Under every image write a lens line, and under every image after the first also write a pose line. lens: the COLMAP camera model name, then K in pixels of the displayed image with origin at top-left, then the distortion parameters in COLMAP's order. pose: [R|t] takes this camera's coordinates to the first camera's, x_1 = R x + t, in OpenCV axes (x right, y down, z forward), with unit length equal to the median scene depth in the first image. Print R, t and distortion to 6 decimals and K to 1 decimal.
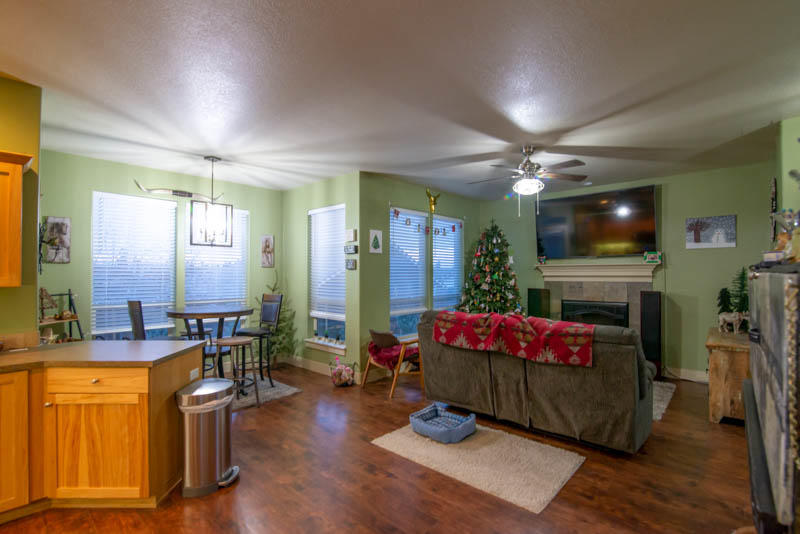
lens RADIAL K [[373.7, 0, 401.1], [0, 373.7, 272.9], [0, 0, 1]] dist [-0.000181, -0.000020]
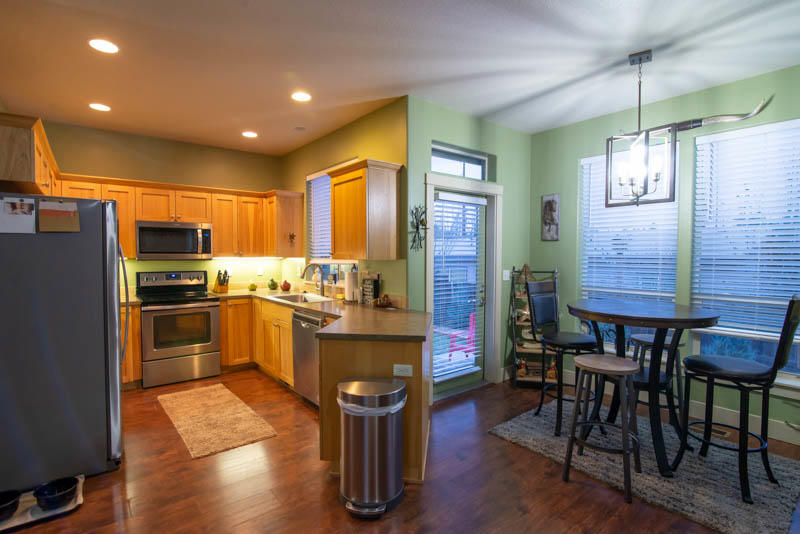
lens RADIAL K [[396.9, 0, 400.0], [0, 396.9, 267.0], [0, 0, 1]] dist [-0.000576, -0.000114]
pose [[-0.135512, 0.032967, -0.990227, 0.198090], [0.008142, 0.999450, 0.032160, 0.006943], [0.990742, -0.003705, -0.135706, 0.734805]]
